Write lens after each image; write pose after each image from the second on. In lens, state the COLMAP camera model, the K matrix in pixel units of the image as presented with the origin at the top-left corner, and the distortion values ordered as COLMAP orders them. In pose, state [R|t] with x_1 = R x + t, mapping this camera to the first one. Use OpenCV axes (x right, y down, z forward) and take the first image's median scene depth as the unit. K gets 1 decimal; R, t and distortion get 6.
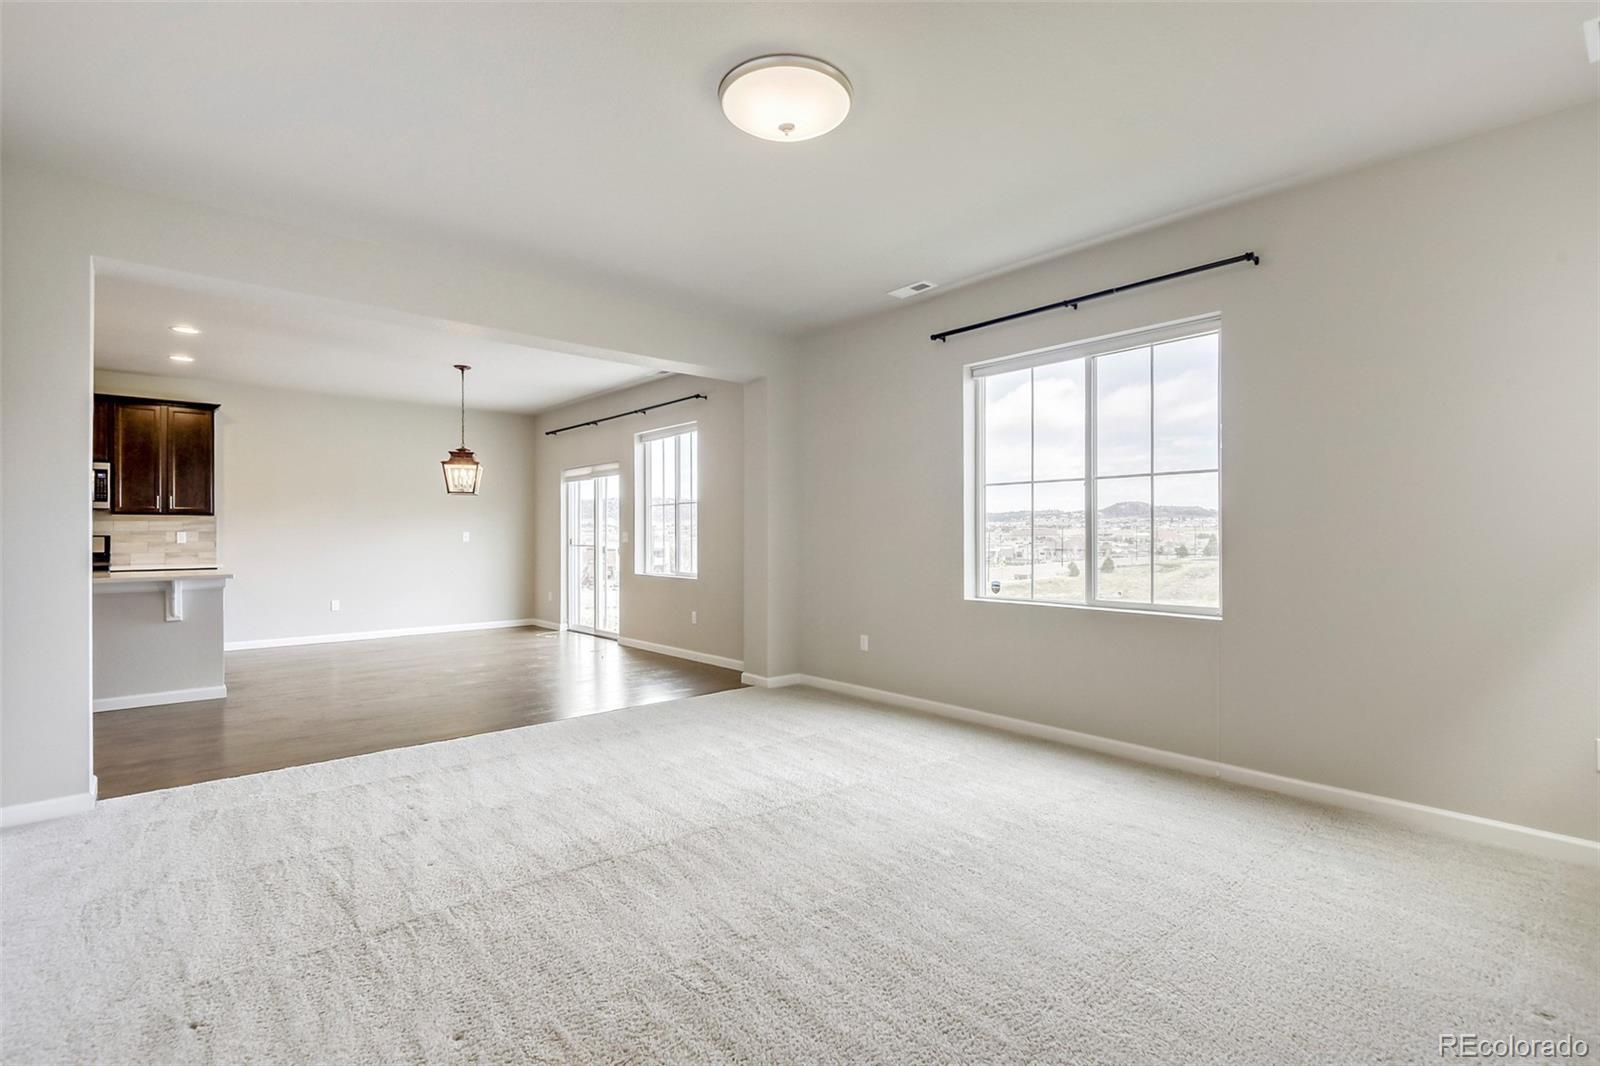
lens RADIAL K [[748.1, 0, 766.4], [0, 748.1, 535.0], [0, 0, 1]] dist [0.006090, -0.003624]
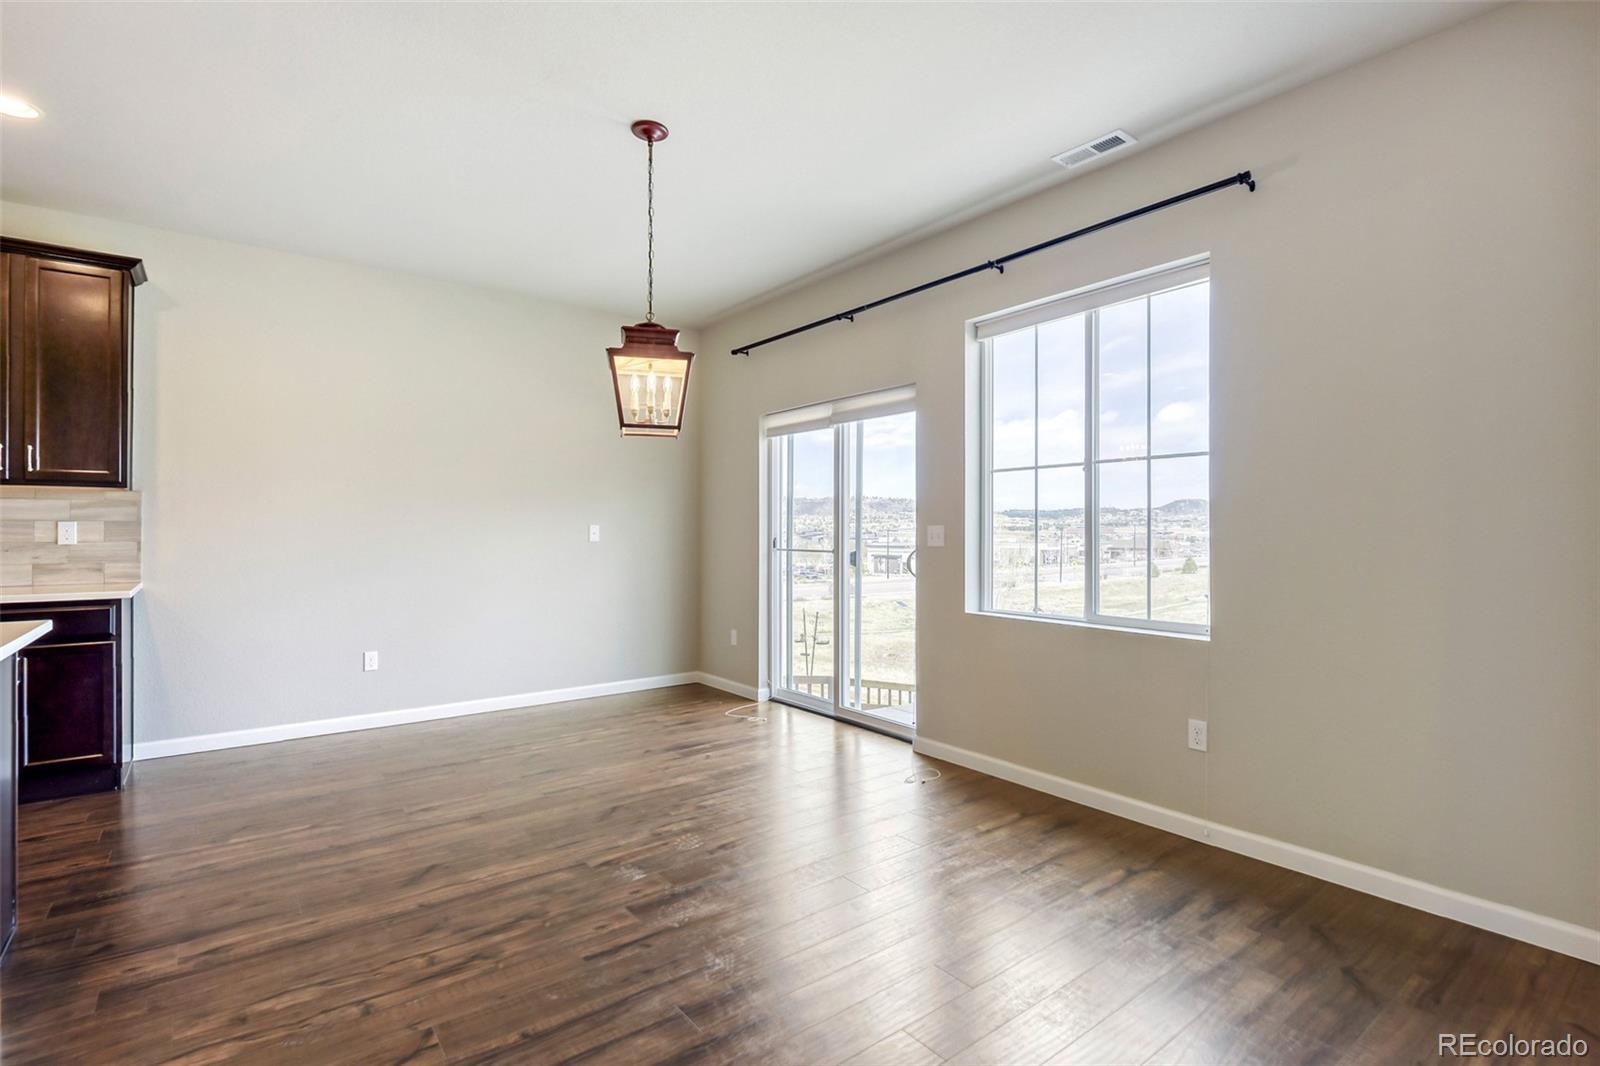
lens RADIAL K [[748.1, 0, 752.4], [0, 748.1, 526.3], [0, 0, 1]] dist [0.006090, -0.003624]
pose [[0.996637, 0.003259, -0.081879, -0.278845], [-0.003851, 0.999967, -0.007083, 0.000737], [0.081853, 0.007374, 0.996617, 0.523041]]
